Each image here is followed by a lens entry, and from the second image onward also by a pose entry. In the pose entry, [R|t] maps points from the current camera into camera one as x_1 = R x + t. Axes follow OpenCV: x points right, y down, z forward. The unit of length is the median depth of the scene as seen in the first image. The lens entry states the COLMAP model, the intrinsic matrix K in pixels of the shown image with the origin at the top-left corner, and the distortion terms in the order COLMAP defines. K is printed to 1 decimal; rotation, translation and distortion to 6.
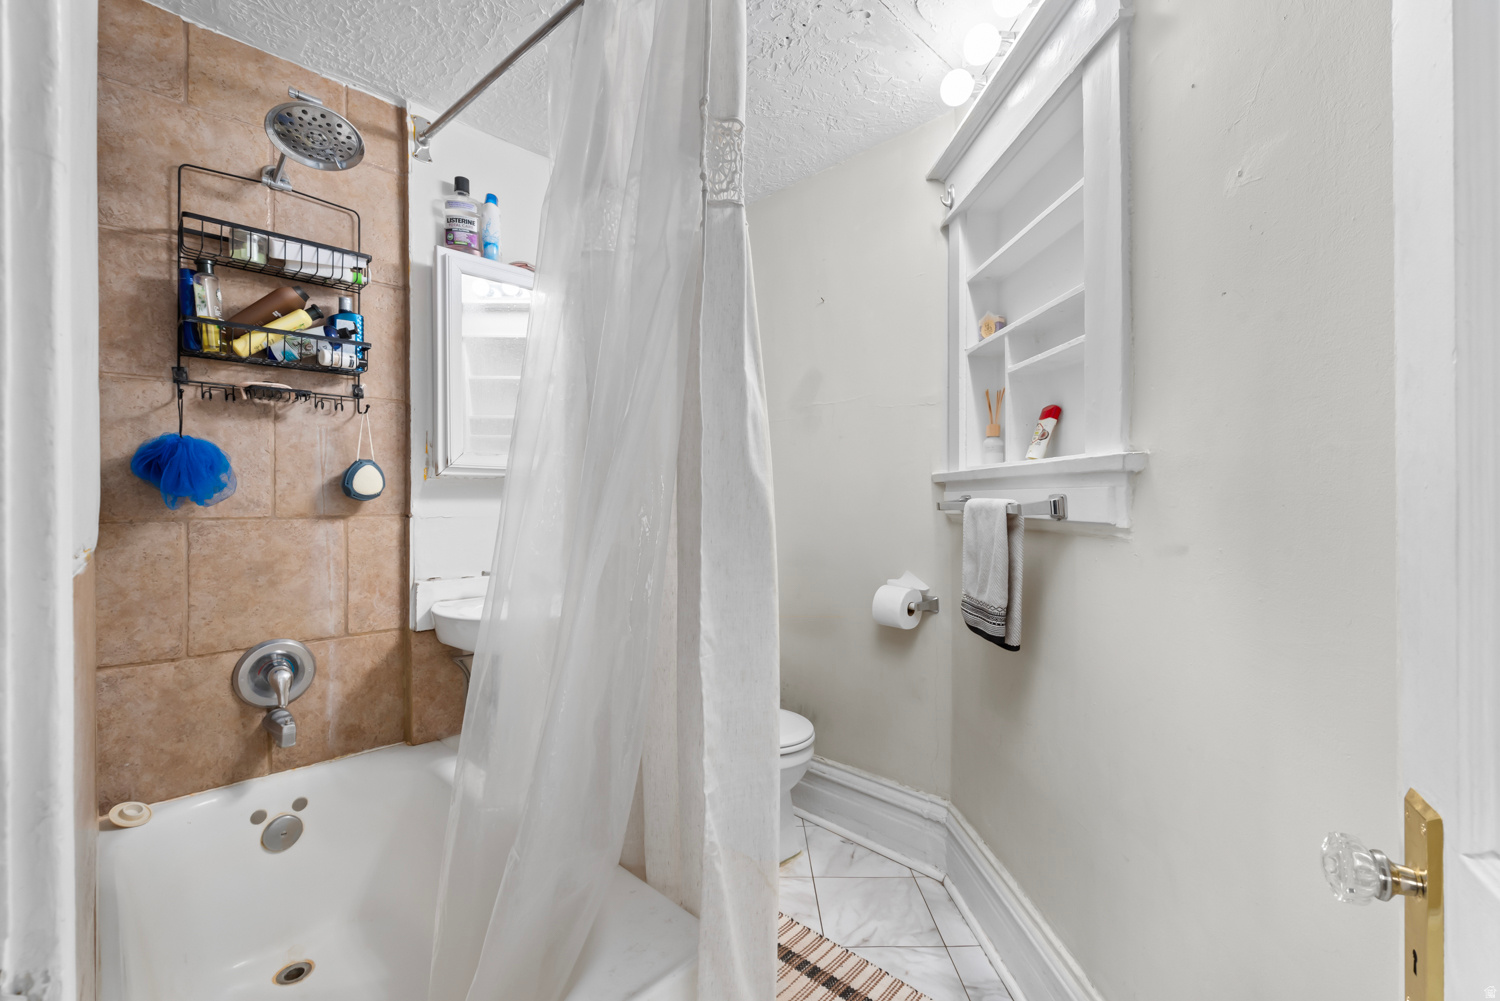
lens RADIAL K [[646.4, 0, 751.6], [0, 646.4, 505.2], [0, 0, 1]] dist [-0.001740, -0.000057]
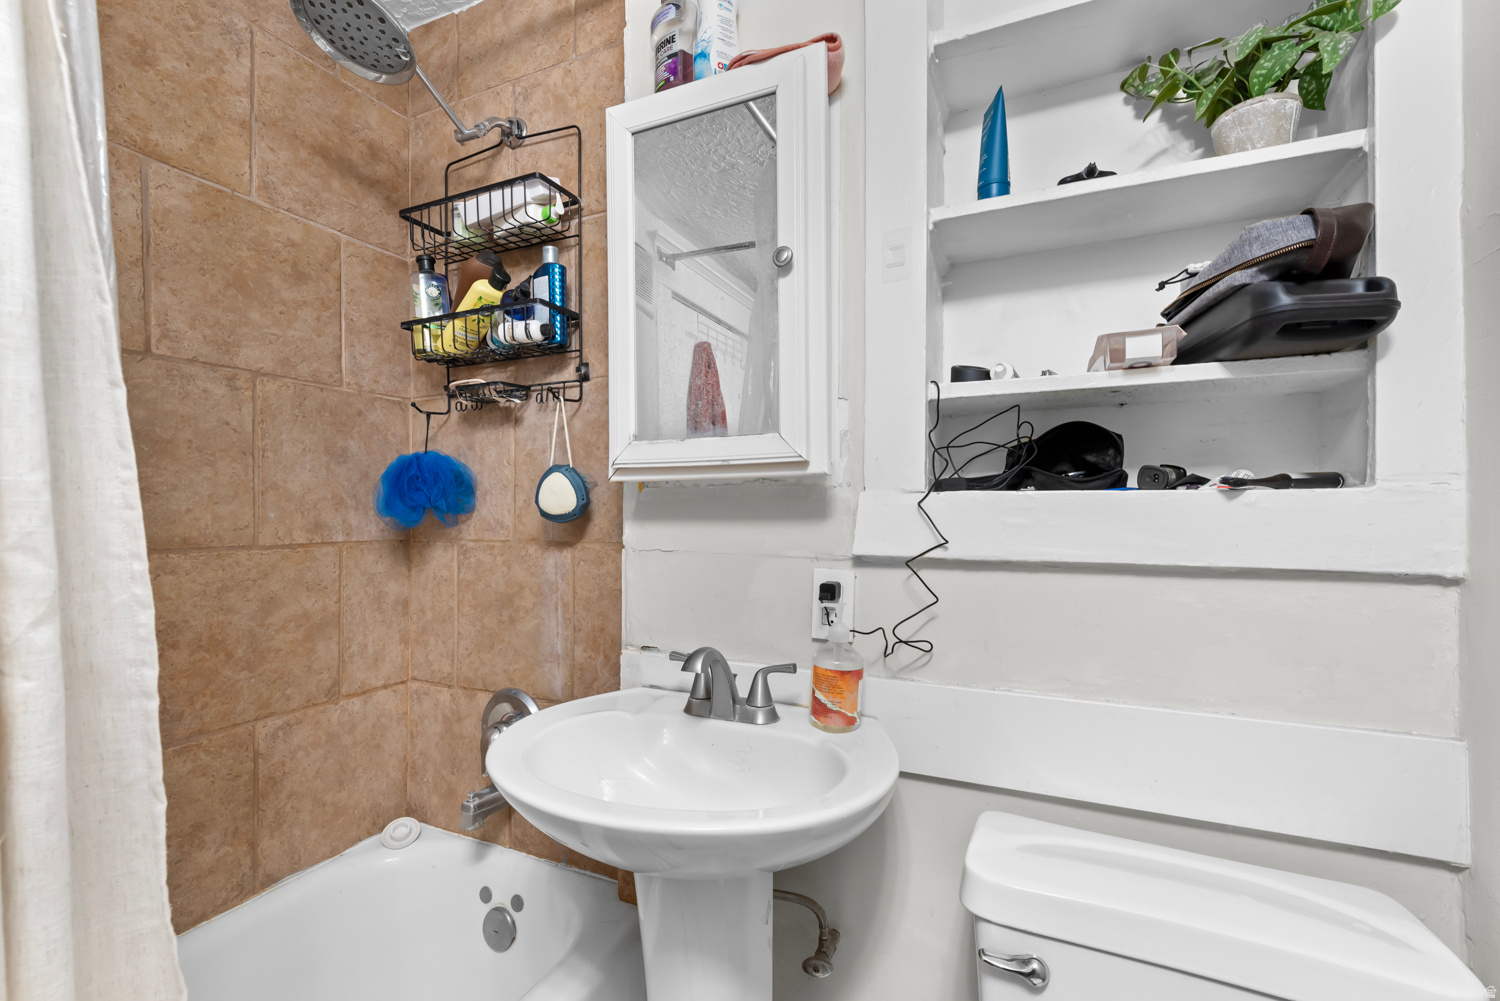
lens RADIAL K [[646.4, 0, 748.1], [0, 646.4, 499.6], [0, 0, 1]] dist [-0.001740, -0.000057]
pose [[0.346466, 0.001439, -0.938061, 0.147314], [0.005825, 0.999976, 0.003686, -0.036597], [0.938044, -0.006741, 0.346450, 0.997111]]
